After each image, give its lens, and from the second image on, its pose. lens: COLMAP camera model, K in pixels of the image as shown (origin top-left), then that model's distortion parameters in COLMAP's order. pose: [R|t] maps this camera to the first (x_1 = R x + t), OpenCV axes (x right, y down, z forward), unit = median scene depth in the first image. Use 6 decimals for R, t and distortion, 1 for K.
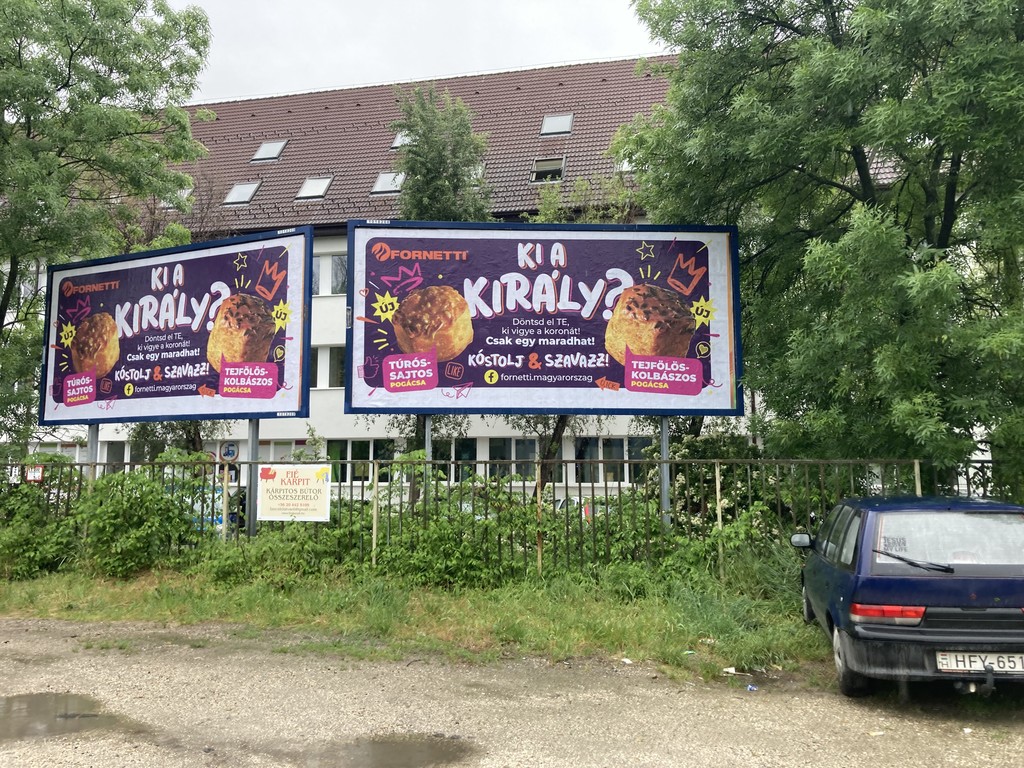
lens RADIAL K [[841.0, 0, 509.8], [0, 841.0, 382.3], [0, 0, 1]] dist [0.046964, -0.036139]
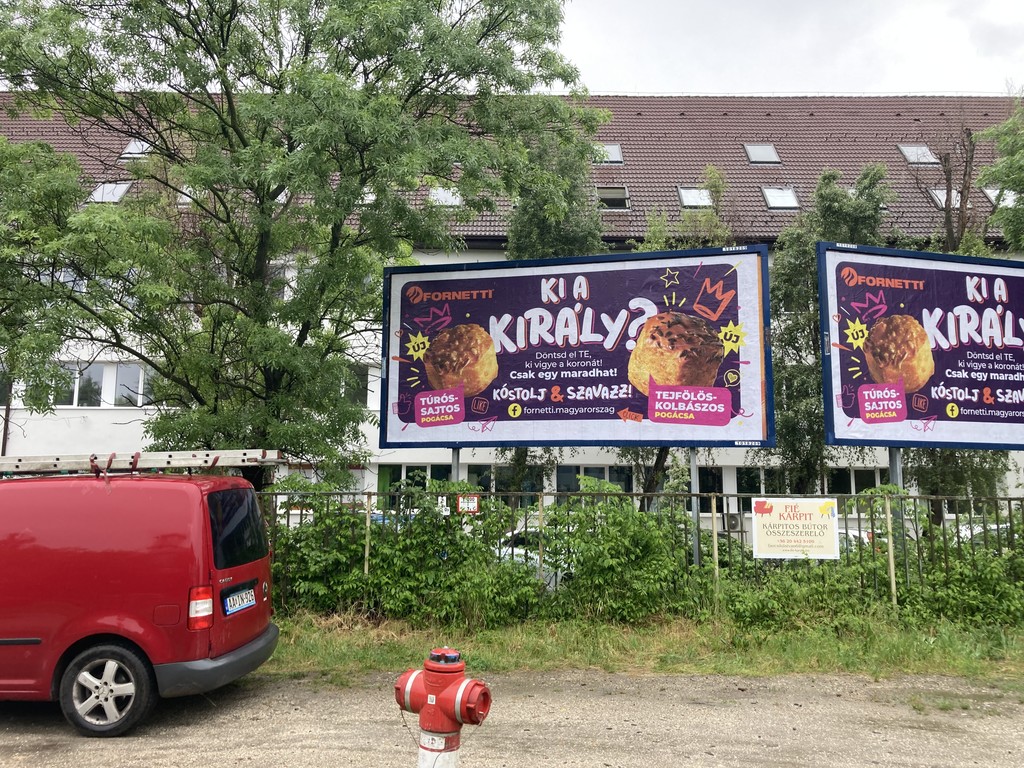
lens RADIAL K [[841.0, 0, 514.7], [0, 841.0, 384.5], [0, 0, 1]] dist [0.046964, -0.036139]
pose [[0.975988, 0.036441, 0.214752, -0.669567], [-0.030548, 0.999062, -0.030700, 0.008663], [-0.215670, 0.023402, 0.976186, 0.130336]]
